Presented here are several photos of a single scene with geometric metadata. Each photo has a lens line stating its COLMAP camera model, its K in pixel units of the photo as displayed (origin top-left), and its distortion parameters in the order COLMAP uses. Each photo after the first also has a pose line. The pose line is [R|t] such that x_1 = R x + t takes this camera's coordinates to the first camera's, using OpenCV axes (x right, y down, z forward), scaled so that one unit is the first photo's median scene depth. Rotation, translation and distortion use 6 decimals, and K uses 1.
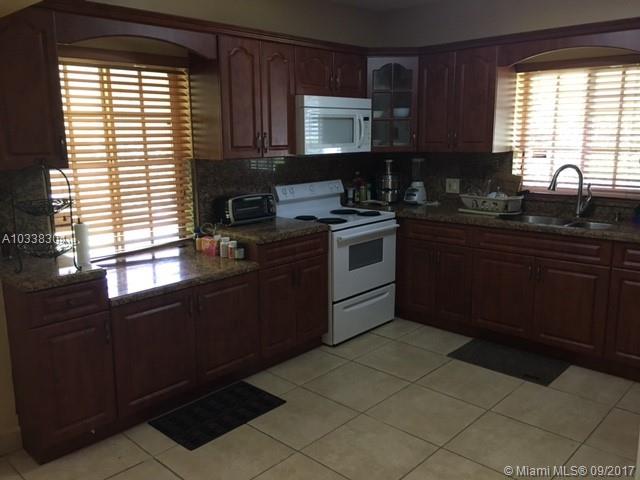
lens RADIAL K [[552.7, 0, 318.7], [0, 552.7, 240.7], [0, 0, 1]] dist [0.073637, -0.098962]
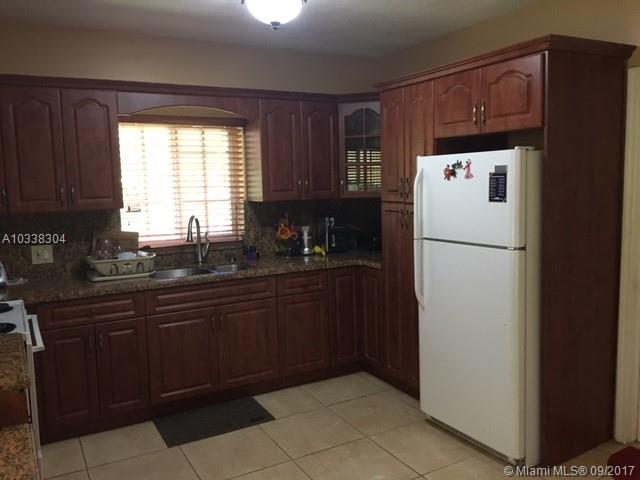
lens RADIAL K [[552.7, 0, 322.4], [0, 552.7, 240.4], [0, 0, 1]] dist [0.073637, -0.098962]
pose [[0.292765, -0.107215, 0.950154, -0.470323], [0.201926, 0.978216, 0.048163, -0.092674], [-0.934620, 0.177761, 0.308037, 0.467679]]
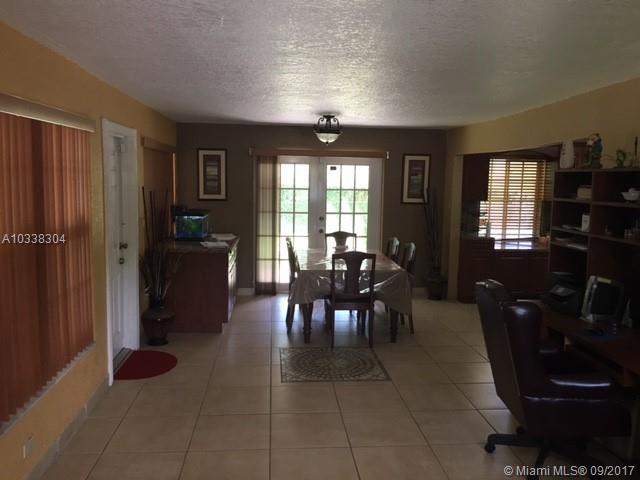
lens RADIAL K [[552.7, 0, 317.9], [0, 552.7, 240.1], [0, 0, 1]] dist [0.073637, -0.098962]
pose [[0.740073, 0.093559, -0.665987, 0.565655], [-0.153853, 0.987568, -0.032233, 0.203588], [0.654692, 0.126319, 0.745267, -1.135221]]
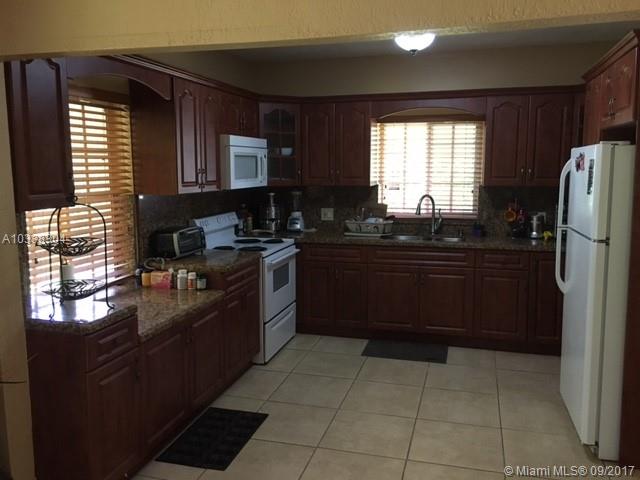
lens RADIAL K [[552.7, 0, 322.6], [0, 552.7, 240.7], [0, 0, 1]] dist [0.073637, -0.098962]
pose [[0.883447, -0.055310, 0.465256, -0.381456], [0.082634, 0.995835, -0.038522, 0.001108], [-0.461187, 0.072479, 0.884338, -0.030872]]
